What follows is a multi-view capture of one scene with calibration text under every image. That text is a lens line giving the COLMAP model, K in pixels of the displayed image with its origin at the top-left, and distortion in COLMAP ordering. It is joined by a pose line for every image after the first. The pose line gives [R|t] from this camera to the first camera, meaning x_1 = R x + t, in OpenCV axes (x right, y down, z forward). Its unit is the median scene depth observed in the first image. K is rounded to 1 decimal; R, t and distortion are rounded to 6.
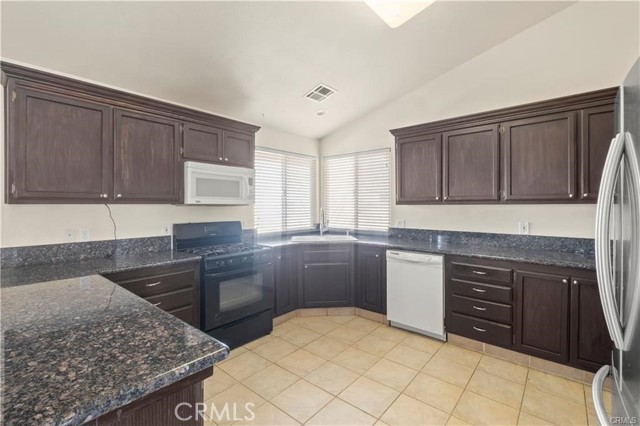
lens RADIAL K [[287.7, 0, 319.2], [0, 287.7, 207.0], [0, 0, 1]] dist [-0.002610, -0.000851]
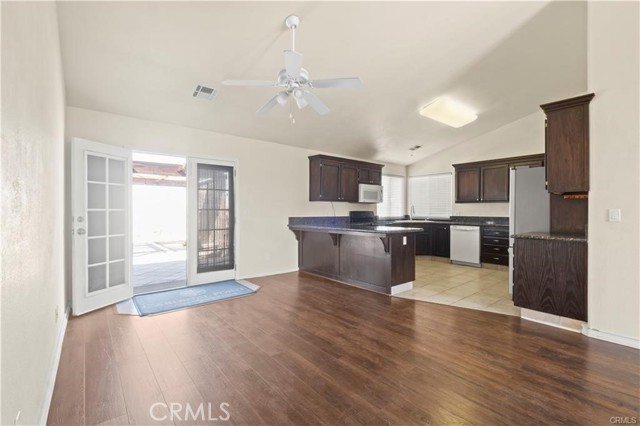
lens RADIAL K [[272.2, 0, 320.0], [0, 272.2, 213.0], [0, 0, 1]] dist [0.001777, 0.000074]
pose [[0.985078, 0.006474, -0.171989, -0.345973], [-0.004906, 0.999942, 0.009540, 0.050148], [0.172040, -0.008554, 0.985053, -1.063514]]
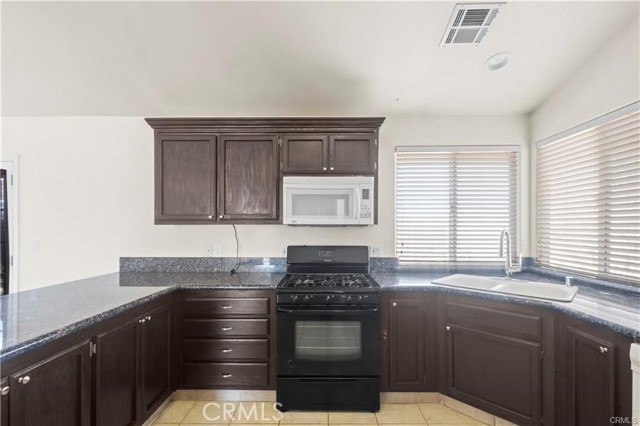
lens RADIAL K [[283.9, 0, 319.3], [0, 283.9, 227.2], [0, 0, 1]] dist [0.000806, -0.000113]
pose [[0.643956, -0.000986, -0.765062, 0.252509], [-0.003515, 0.999985, -0.004248, 0.001908], [0.765055, 0.005425, 0.643943, 0.443731]]
